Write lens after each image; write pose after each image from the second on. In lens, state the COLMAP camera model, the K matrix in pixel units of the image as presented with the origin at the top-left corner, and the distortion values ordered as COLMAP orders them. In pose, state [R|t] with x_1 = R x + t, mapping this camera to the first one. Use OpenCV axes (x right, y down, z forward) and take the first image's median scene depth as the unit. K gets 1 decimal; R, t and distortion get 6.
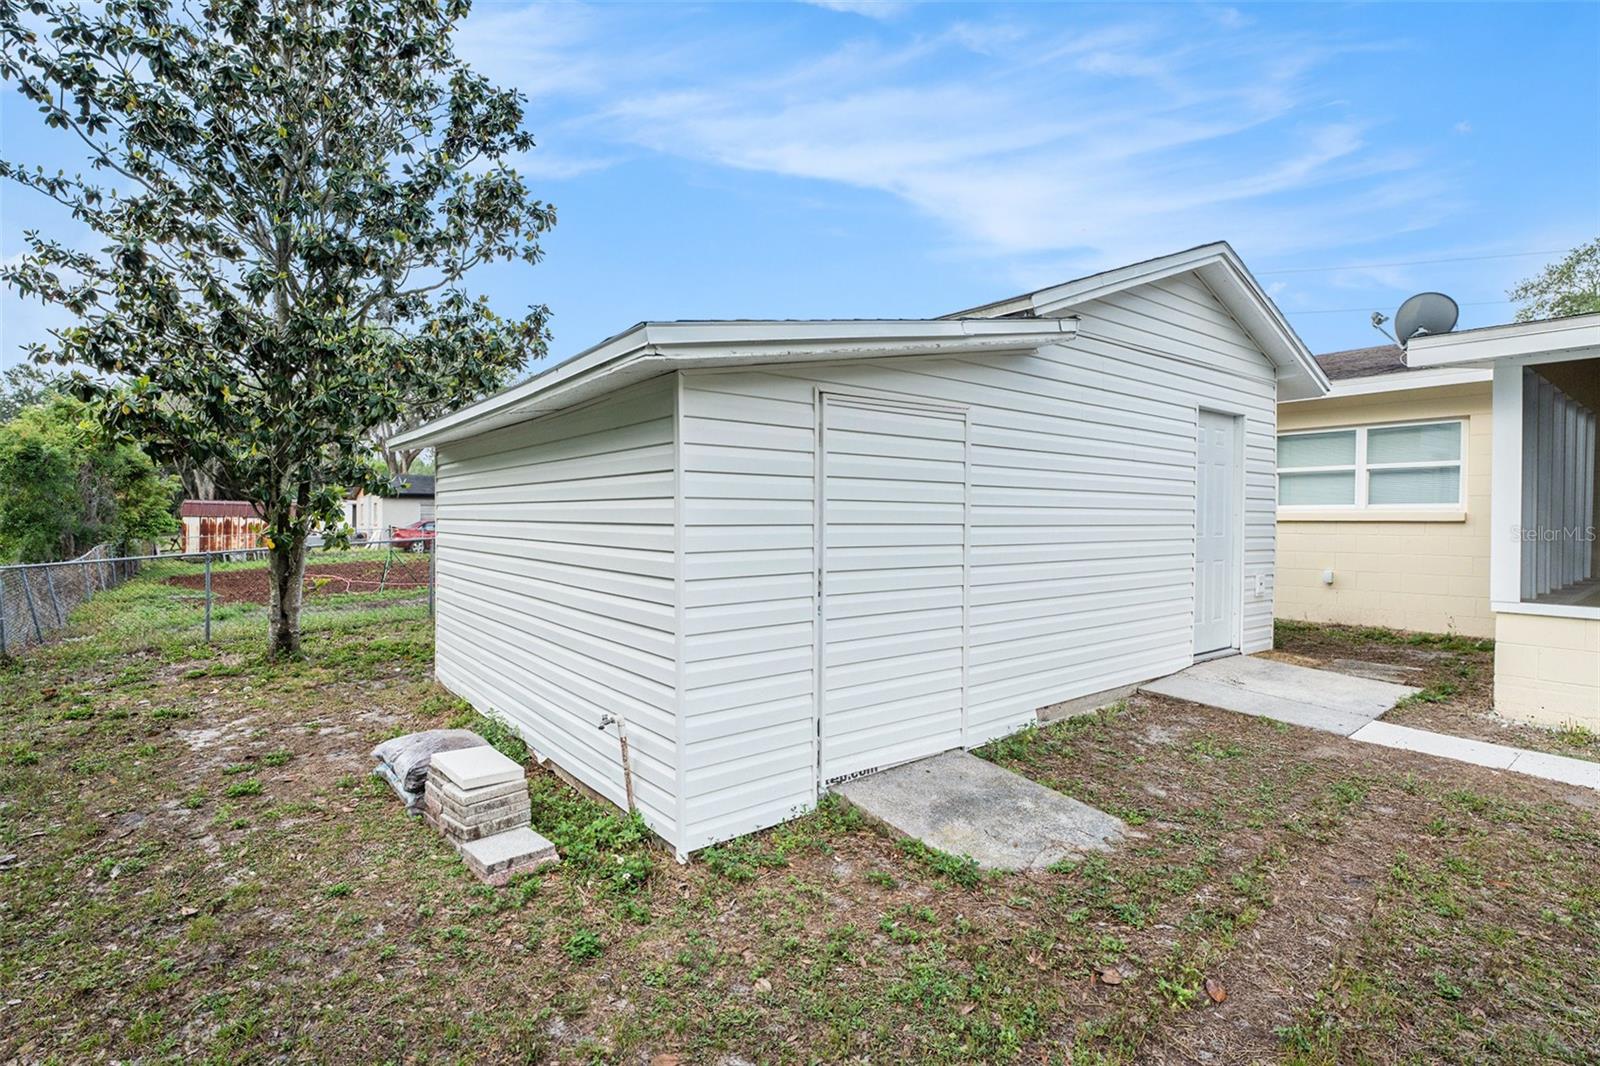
lens RADIAL K [[733.3, 0, 798.1], [0, 733.3, 520.1], [0, 0, 1]] dist [-0.002120, 0.000634]
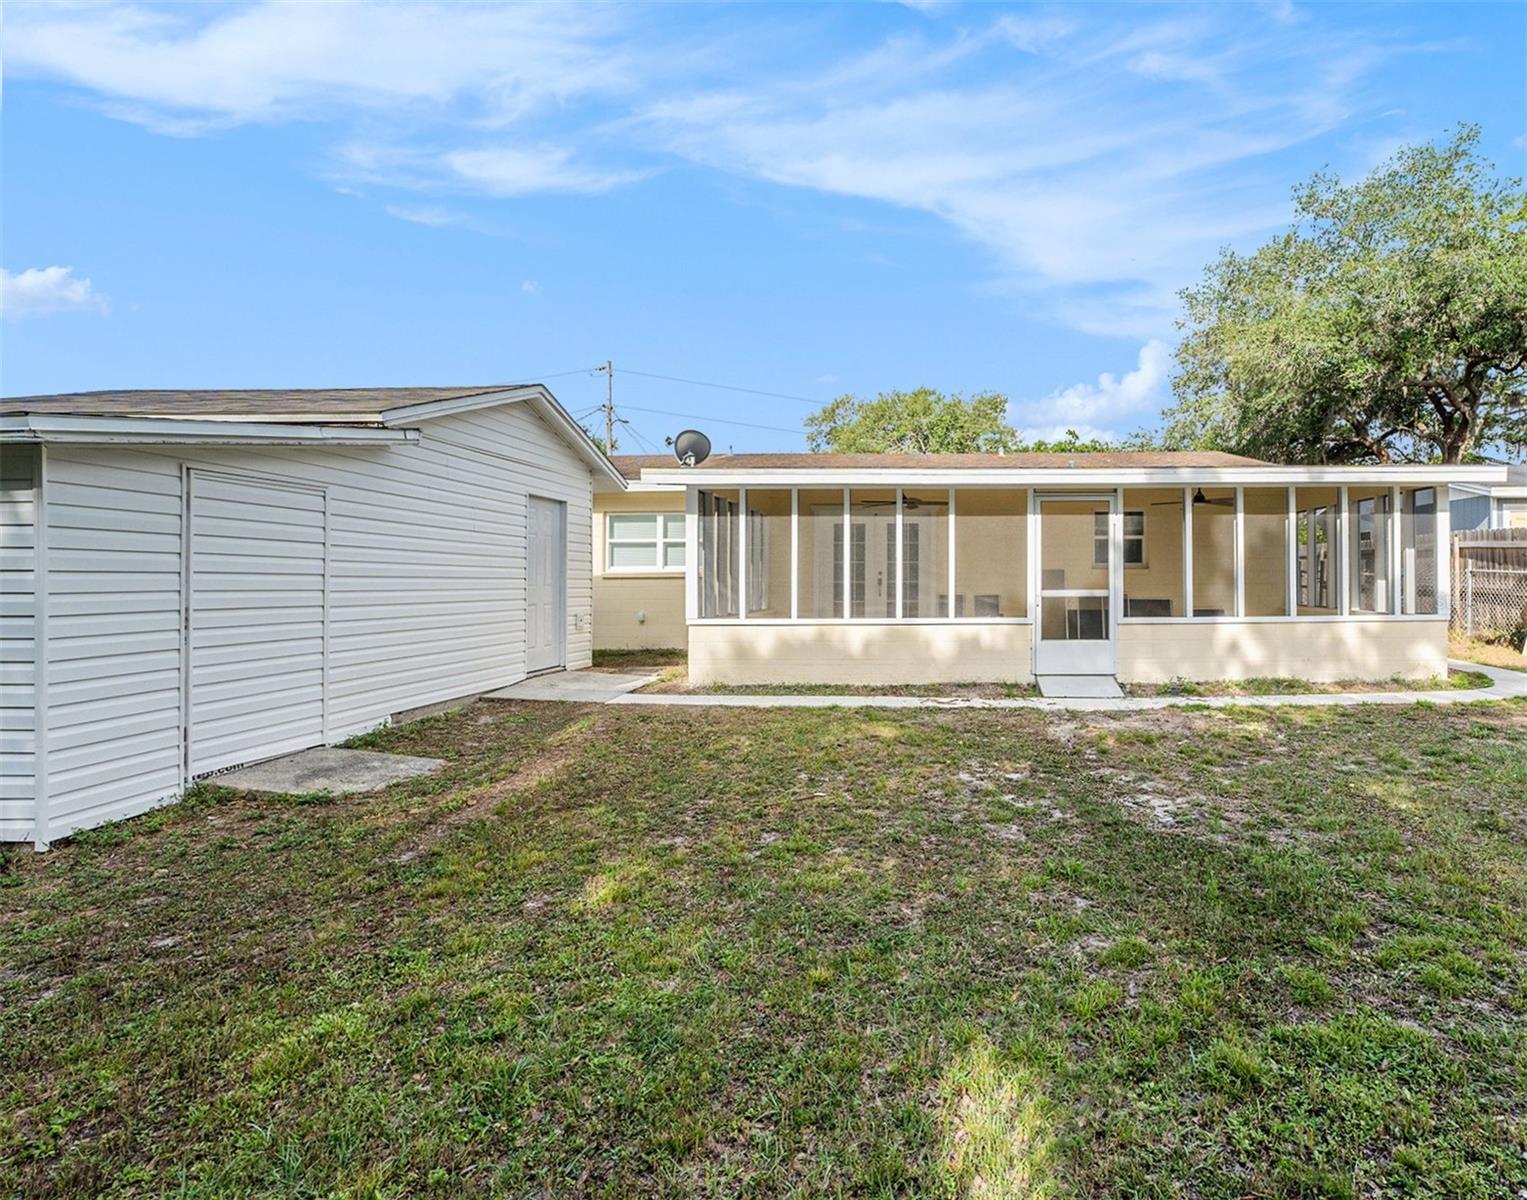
lens RADIAL K [[717.9, 0, 867.5], [0, 717.9, 574.1], [0, 0, 1]] dist [-0.027456, 0.001754]
pose [[0.650062, 0.001887, 0.759879, -0.104431], [0.005916, 0.999954, -0.007544, 0.020878], [-0.759858, 0.009400, 0.650021, -0.567394]]
